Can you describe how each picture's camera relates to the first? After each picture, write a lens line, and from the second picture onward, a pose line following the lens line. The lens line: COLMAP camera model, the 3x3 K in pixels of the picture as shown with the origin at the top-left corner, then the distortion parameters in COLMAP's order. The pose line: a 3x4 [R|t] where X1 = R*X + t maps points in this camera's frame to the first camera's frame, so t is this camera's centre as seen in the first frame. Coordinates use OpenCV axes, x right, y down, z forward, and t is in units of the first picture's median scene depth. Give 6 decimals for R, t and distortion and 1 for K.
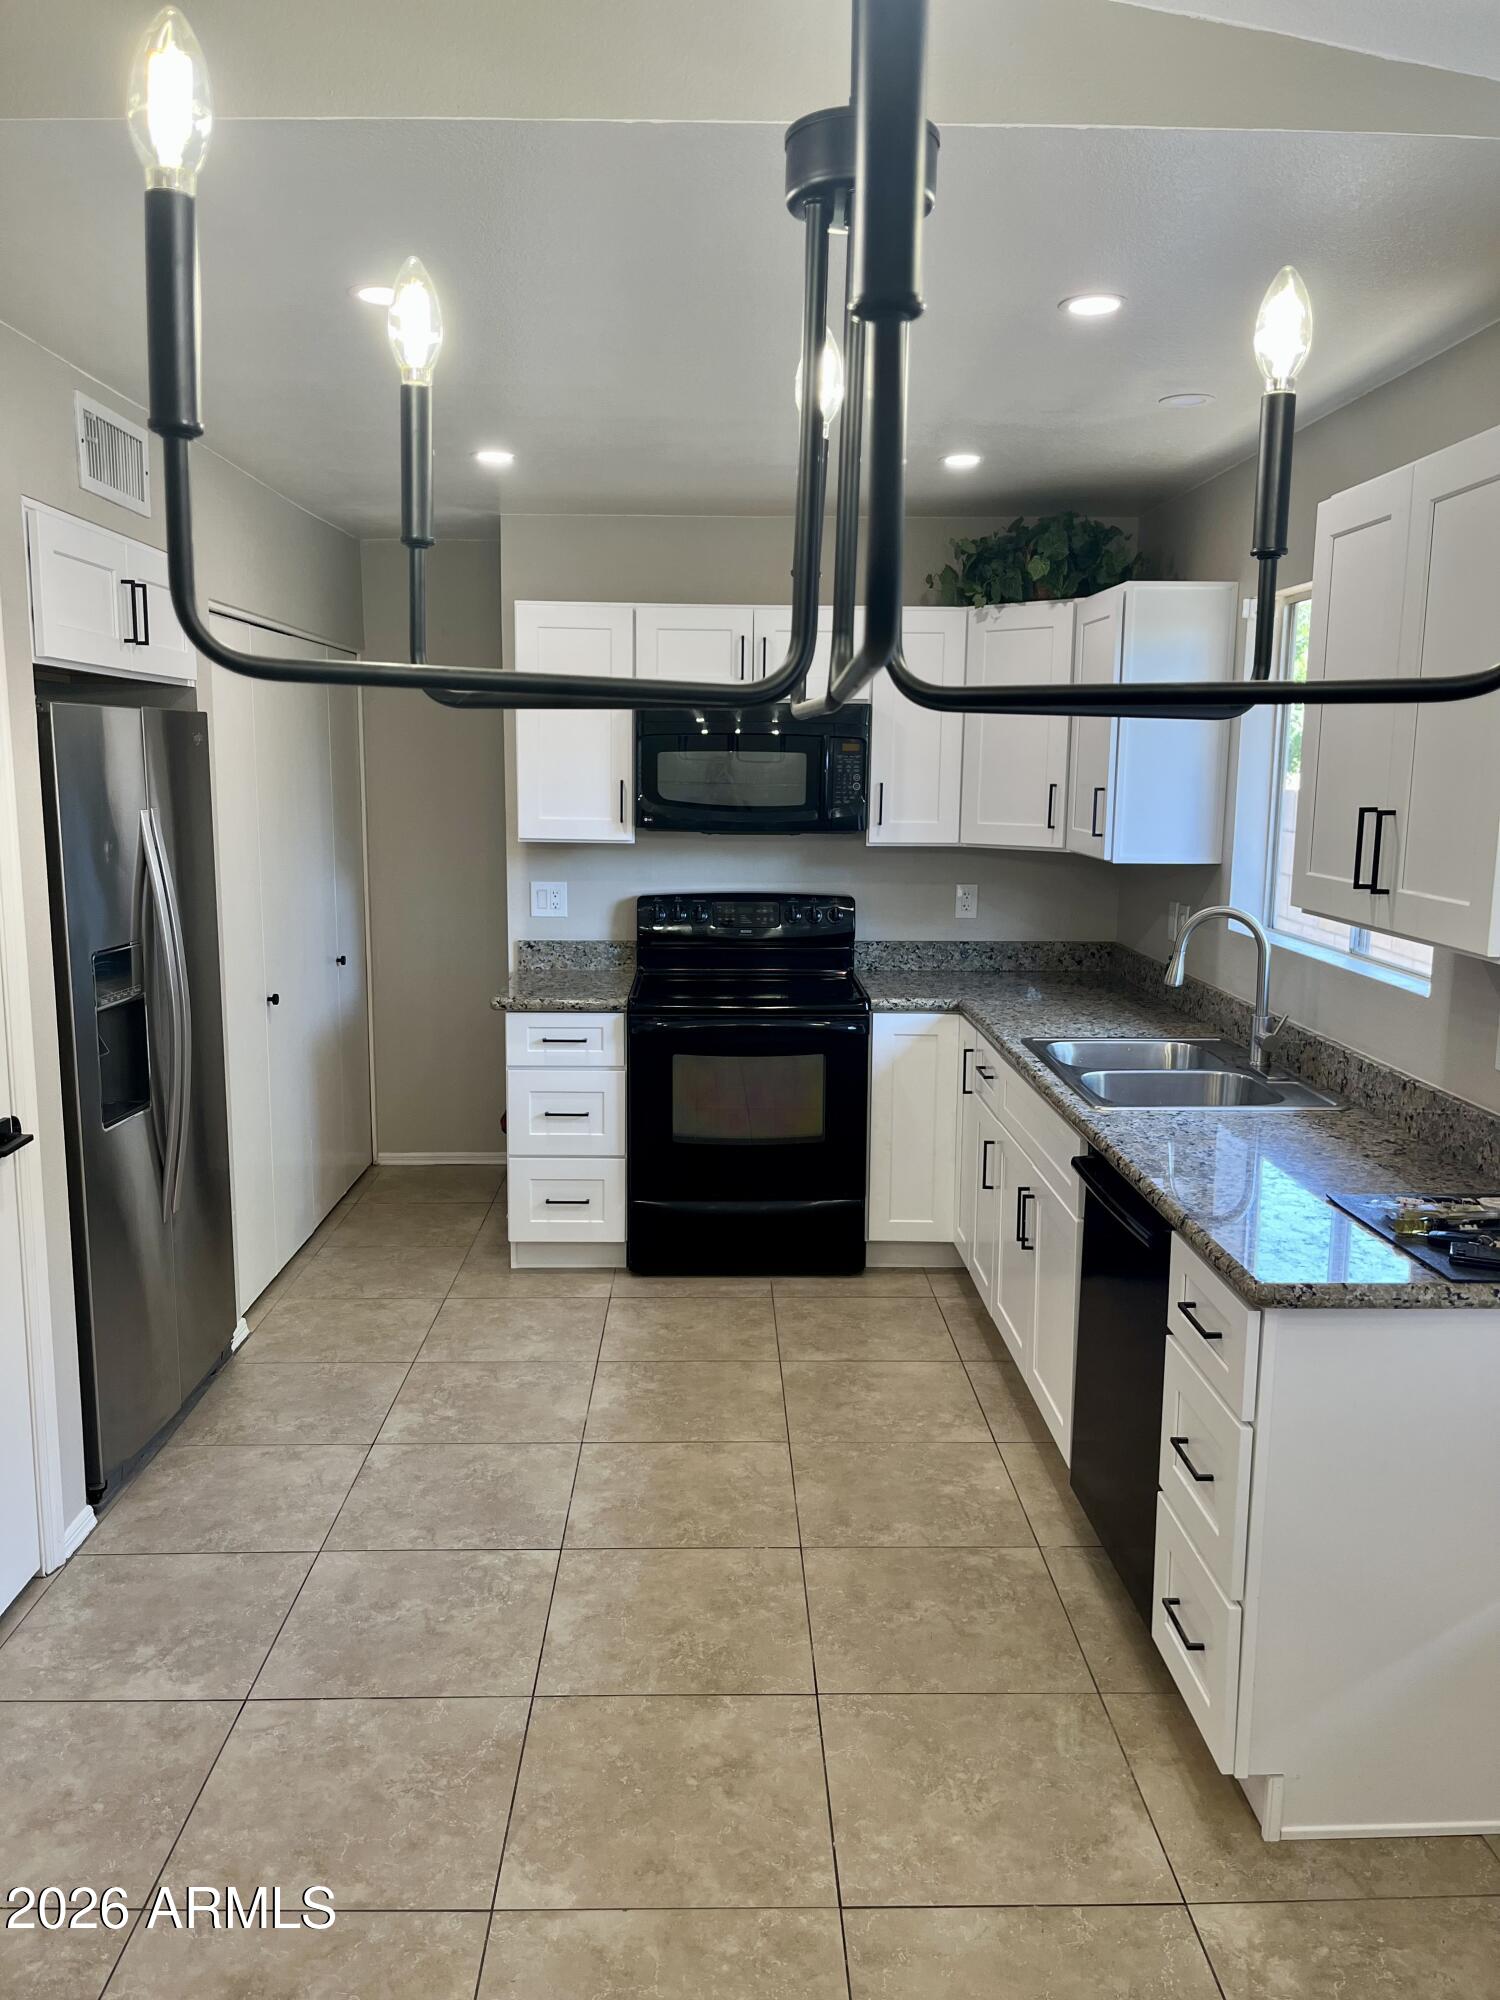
lens RADIAL K [[1511.2, 0, 750.0], [0, 1511.2, 1000.0], [0, 0, 1]] dist [0.068095, -0.090071]
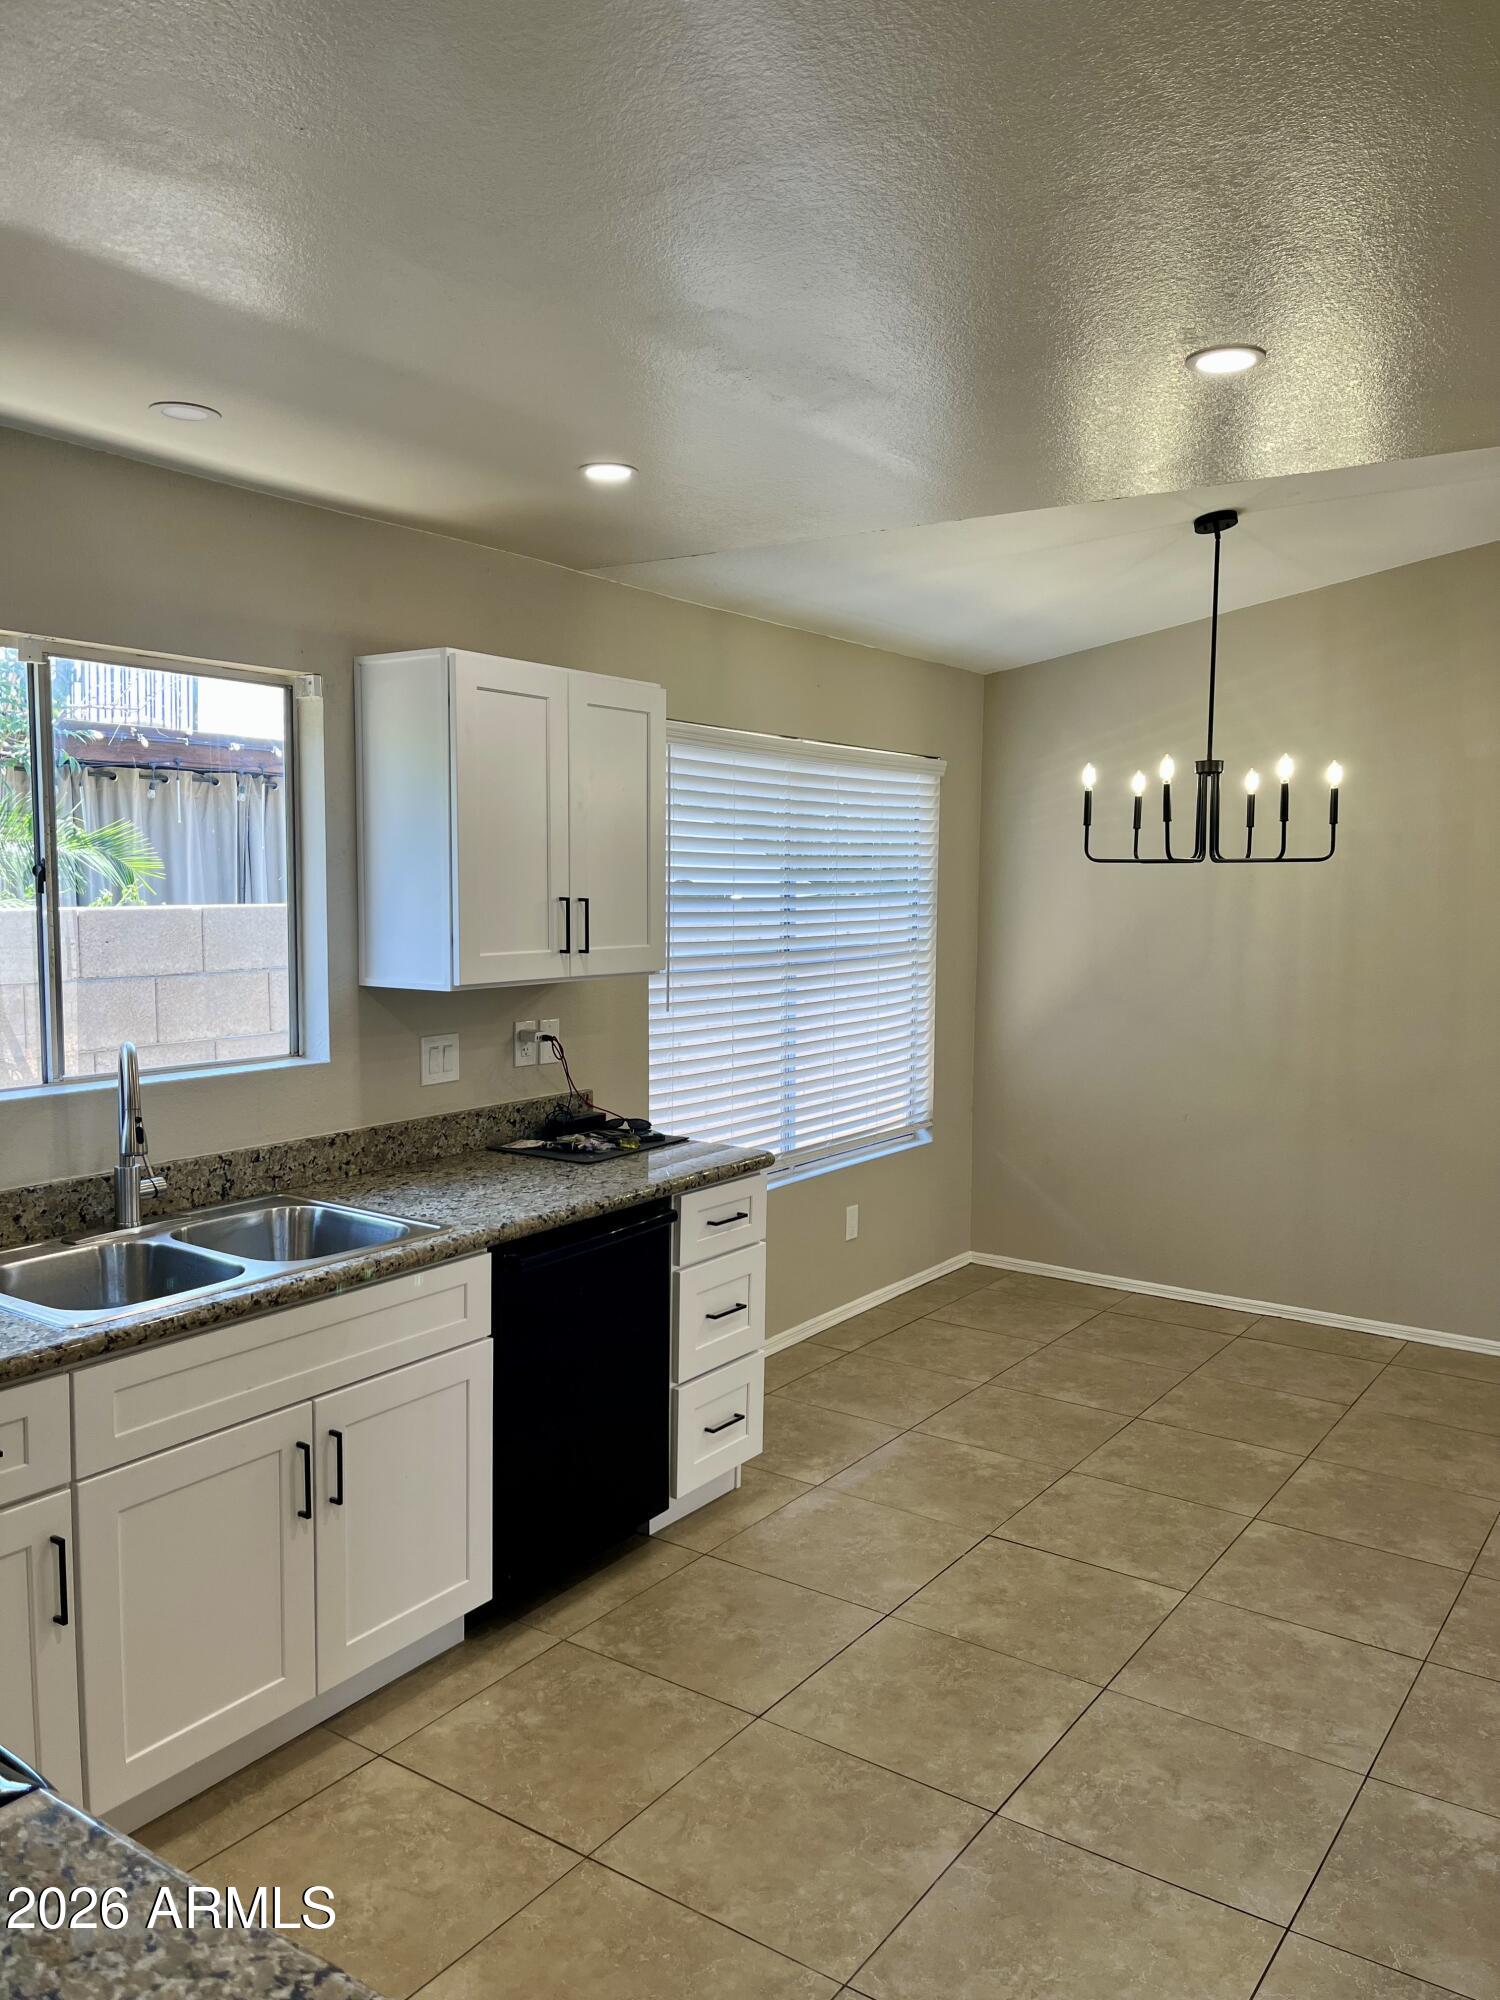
lens RADIAL K [[1511.2, 0, 750.0], [0, 1511.2, 1000.0], [0, 0, 1]] dist [0.068095, -0.090071]
pose [[-0.806247, -0.066360, 0.587845, -0.321770], [0.077177, 0.973397, 0.215734, -0.177216], [-0.586523, 0.219303, -0.779677, 1.100042]]
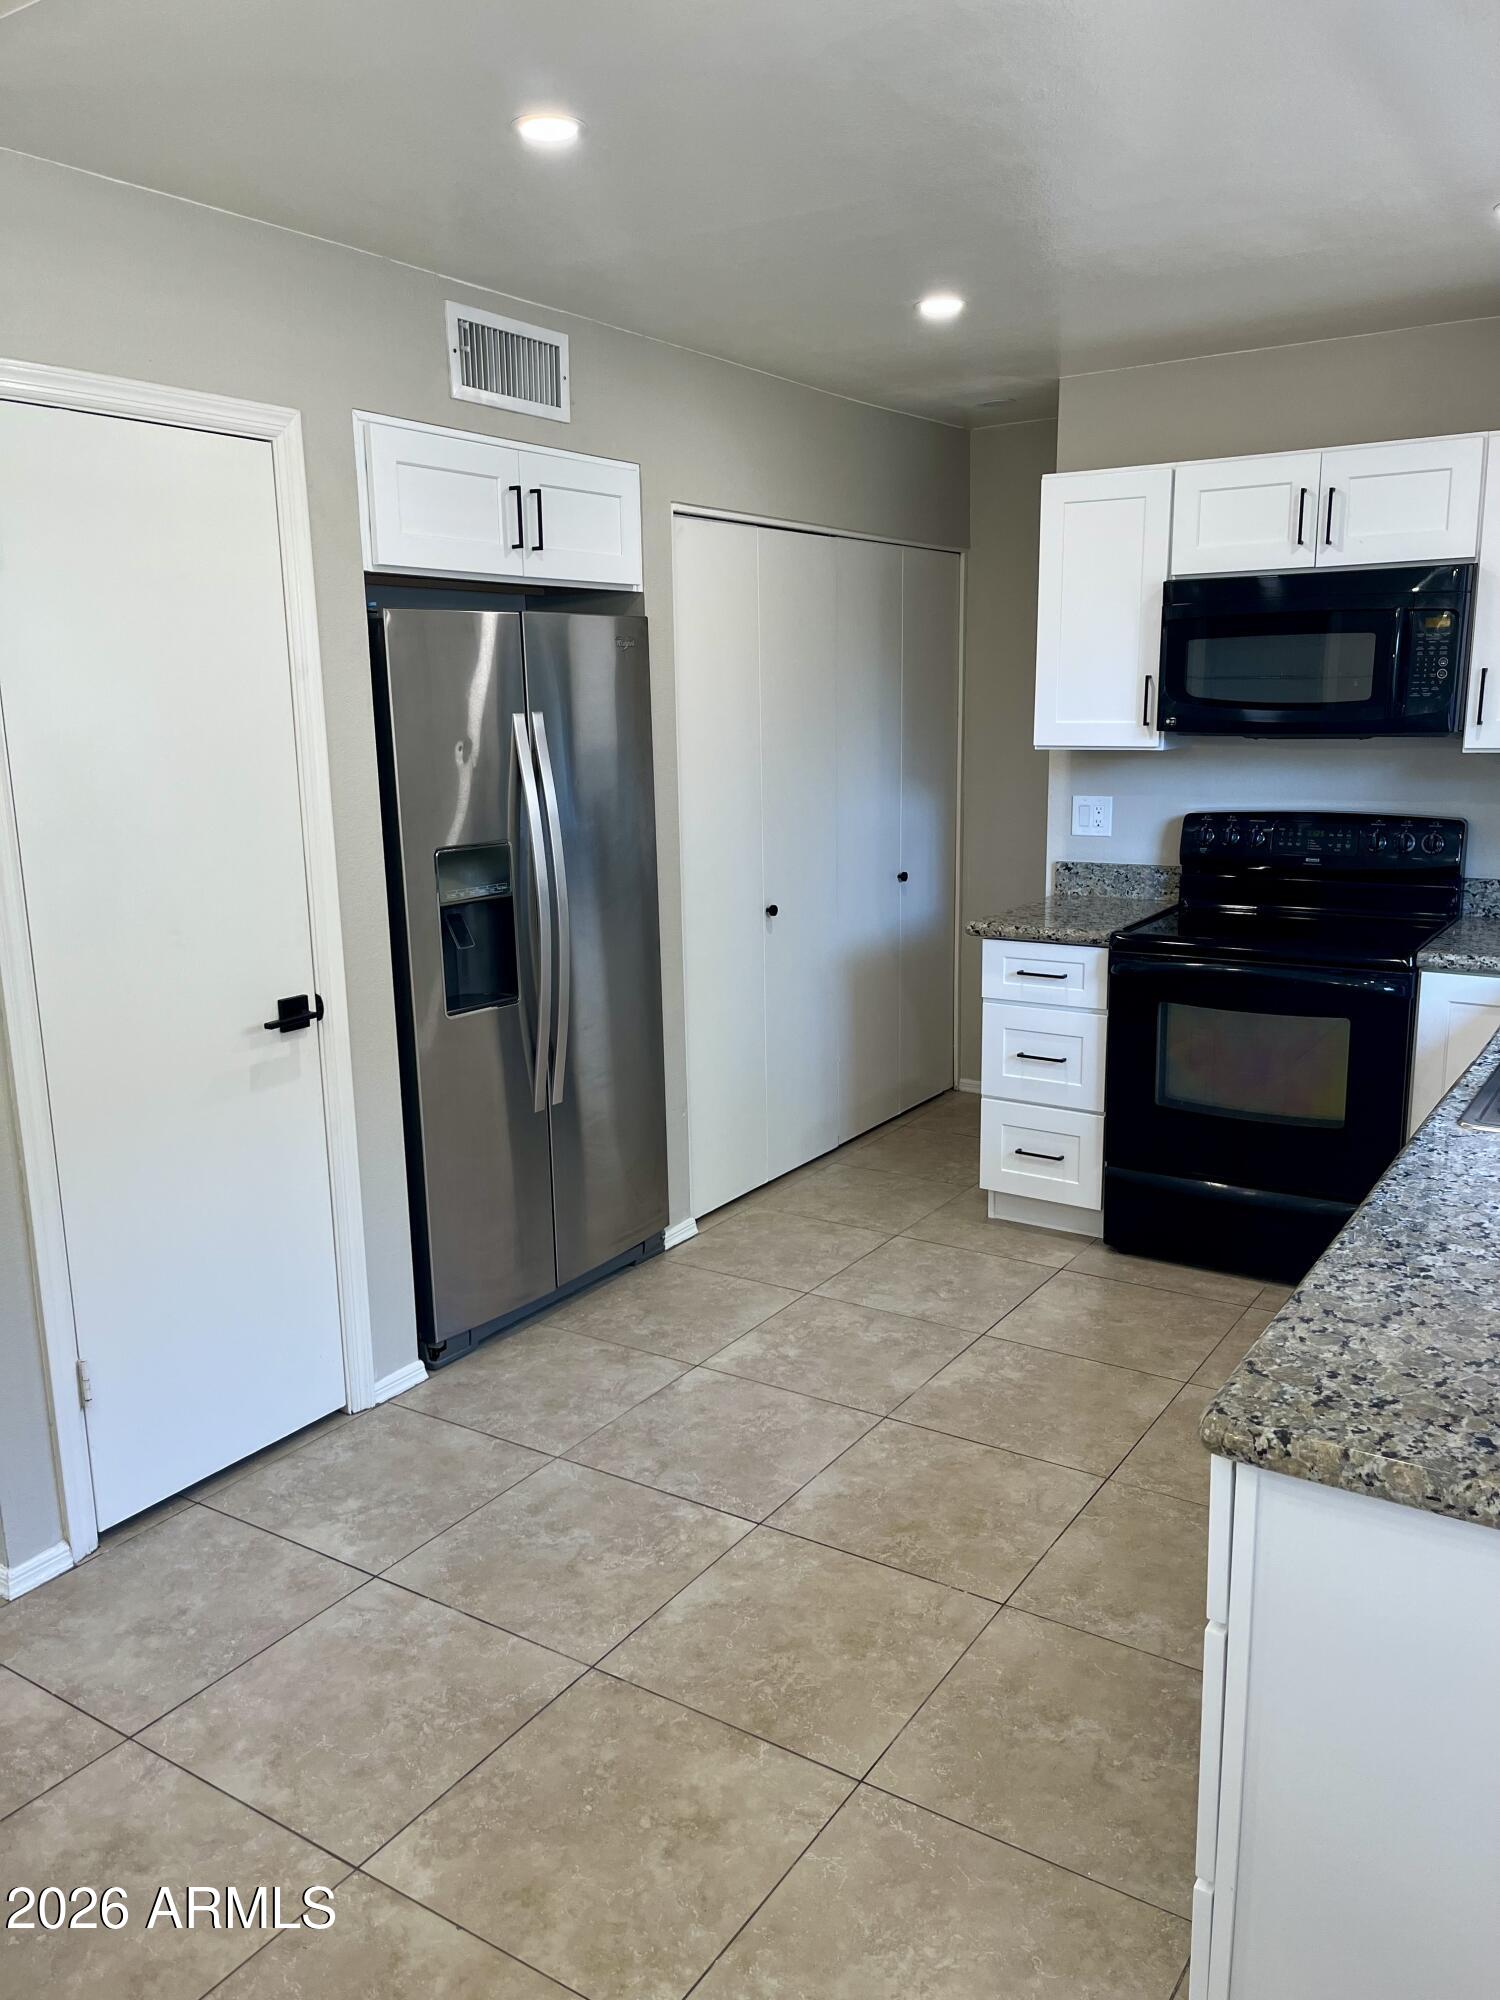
lens RADIAL K [[1512.6, 0, 765.7], [0, 1512.6, 1002.4], [0, 0, 1]] dist [0.066435, -0.090978]
pose [[0.827442, 0.090724, -0.554174, 0.238749], [-0.063067, 0.995633, 0.068830, -0.007981], [0.557999, -0.022003, 0.829550, 0.171919]]
